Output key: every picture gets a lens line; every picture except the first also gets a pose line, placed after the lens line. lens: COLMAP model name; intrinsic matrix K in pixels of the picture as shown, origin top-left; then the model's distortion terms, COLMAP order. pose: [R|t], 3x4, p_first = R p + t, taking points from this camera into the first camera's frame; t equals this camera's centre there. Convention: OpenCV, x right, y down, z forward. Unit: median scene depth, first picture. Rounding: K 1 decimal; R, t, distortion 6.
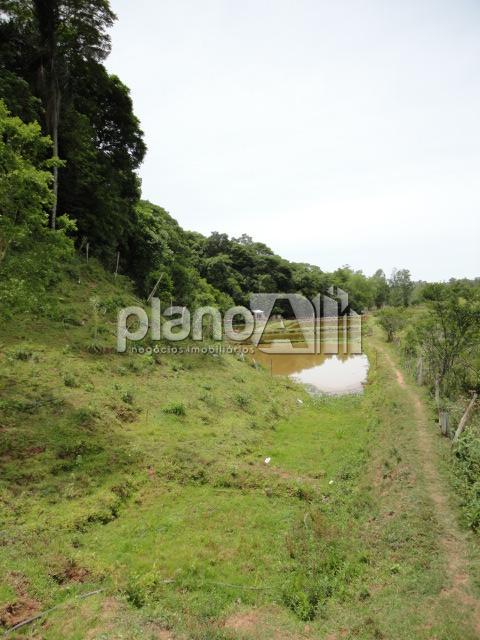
lens RADIAL K [[469.2, 0, 236.5], [0, 469.2, 312.0], [0, 0, 1]] dist [-0.001834, 0.001315]
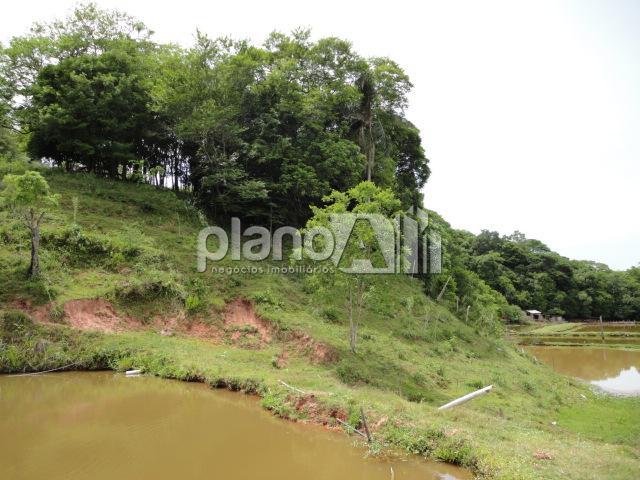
lens RADIAL K [[469.2, 0, 318.7], [0, 469.2, 227.5], [0, 0, 1]] dist [-0.001834, 0.001315]
pose [[0.928852, -0.023785, -0.369688, -0.004729], [-0.038630, 0.986278, -0.160513, -0.000380], [0.368432, 0.163374, 0.915187, -0.055569]]
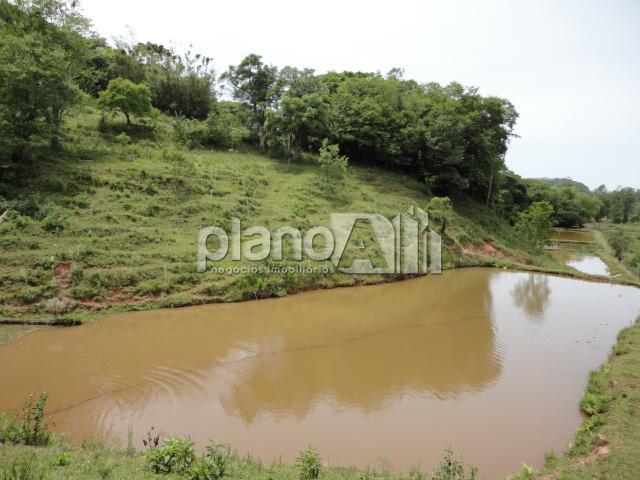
lens RADIAL K [[469.2, 0, 318.7], [0, 469.2, 227.5], [0, 0, 1]] dist [-0.001834, 0.001315]
pose [[0.971027, 0.095821, -0.218917, -0.142213], [-0.081981, 0.994068, 0.071476, -0.029362], [0.224467, -0.051459, 0.973122, -0.346009]]
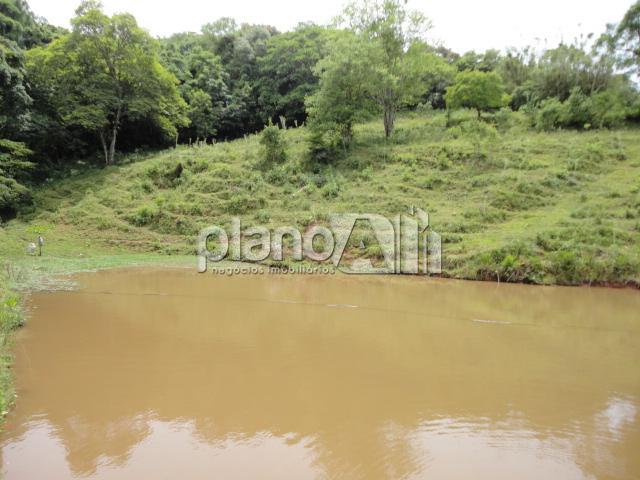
lens RADIAL K [[469.2, 0, 318.7], [0, 469.2, 227.5], [0, 0, 1]] dist [-0.001834, 0.001315]
pose [[0.422685, 0.088888, -0.901907, -0.098268], [-0.071136, 0.995362, 0.064760, -0.000341], [0.903480, 0.036785, 0.427048, -0.258586]]
